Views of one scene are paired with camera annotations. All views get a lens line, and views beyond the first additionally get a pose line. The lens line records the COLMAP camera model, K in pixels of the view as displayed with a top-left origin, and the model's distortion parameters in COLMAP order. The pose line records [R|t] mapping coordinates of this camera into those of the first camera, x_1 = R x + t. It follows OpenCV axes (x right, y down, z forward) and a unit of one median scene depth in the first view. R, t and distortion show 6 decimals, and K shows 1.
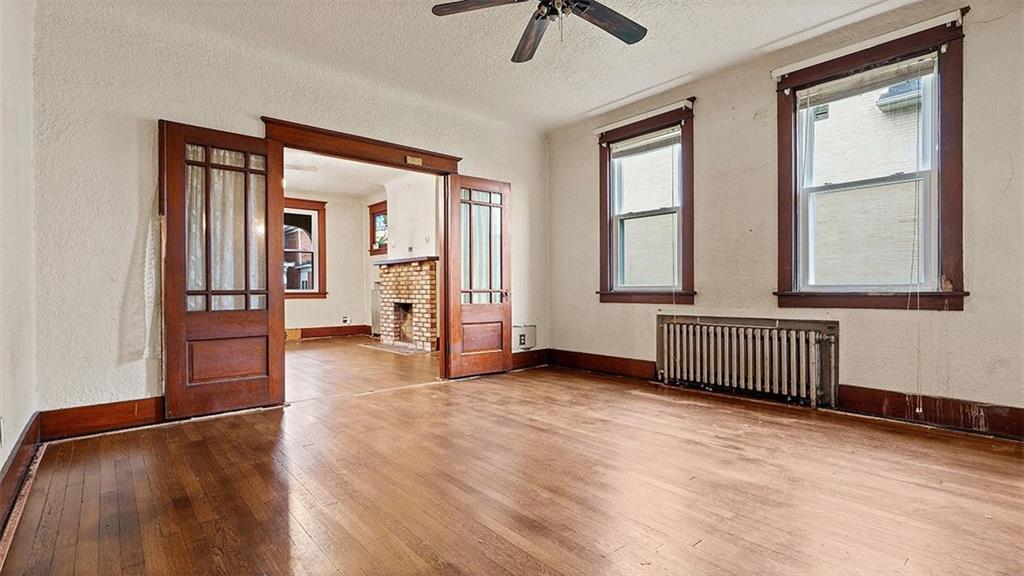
lens RADIAL K [[471.2, 0, 506.4], [0, 471.2, 292.7], [0, 0, 1]] dist [0.002449, -0.000586]
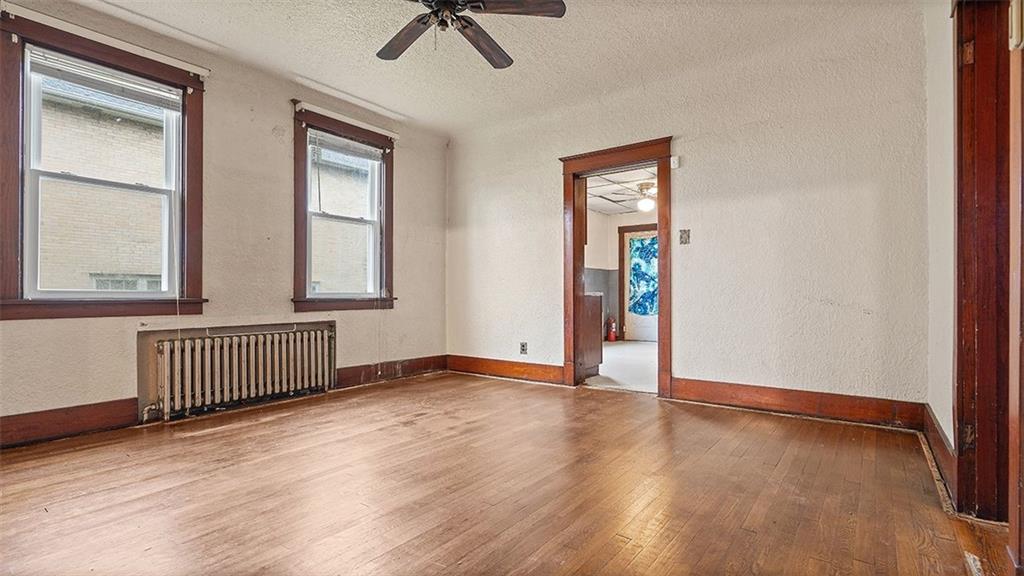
lens RADIAL K [[471.2, 0, 523.6], [0, 471.2, 295.9], [0, 0, 1]] dist [0.002449, -0.000586]
pose [[-0.221260, 0.002526, 0.975212, -0.489878], [0.008810, 0.999961, -0.000591, -0.001779], [-0.975175, 0.008460, -0.221273, 0.560353]]
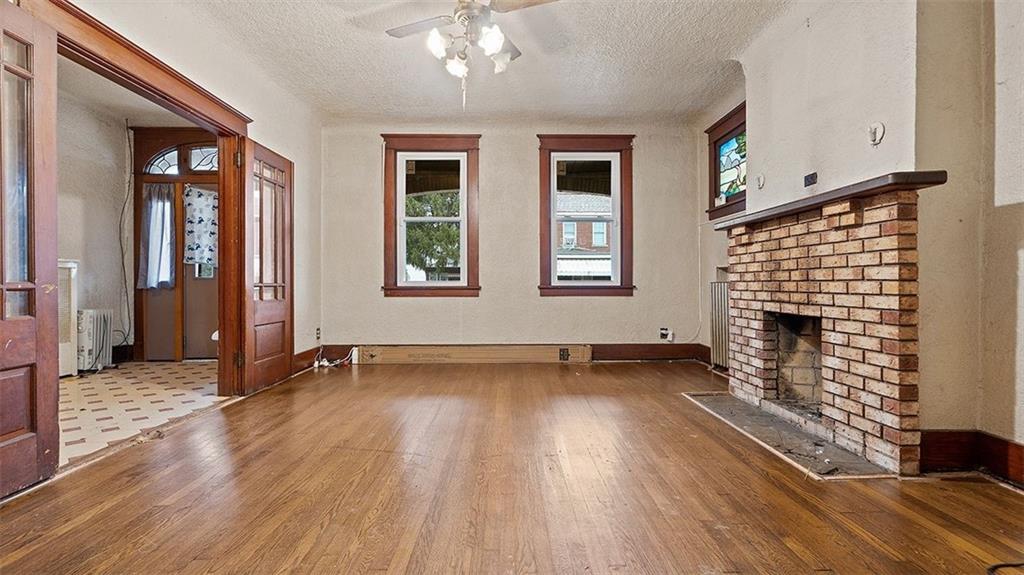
lens RADIAL K [[471.2, 0, 511.9], [0, 471.2, 285.2], [0, 0, 1]] dist [0.002449, -0.000586]
pose [[0.772755, 0.005846, -0.634677, -0.238186], [-0.006872, 0.999976, 0.000844, -0.002717], [0.634667, 0.003709, 0.772777, 0.868760]]
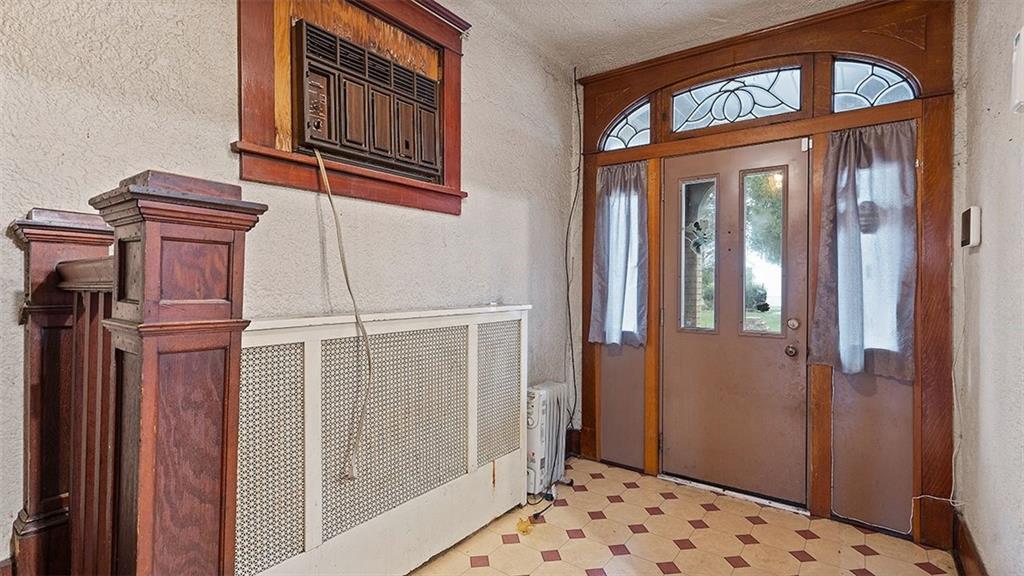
lens RADIAL K [[471.2, 0, 521.0], [0, 471.2, 289.8], [0, 0, 1]] dist [0.002449, -0.000586]
pose [[0.247871, 0.018478, -0.968617, -1.022388], [-0.009840, 0.999815, 0.016555, -0.075297], [0.968743, 0.005428, 0.248007, 0.905917]]
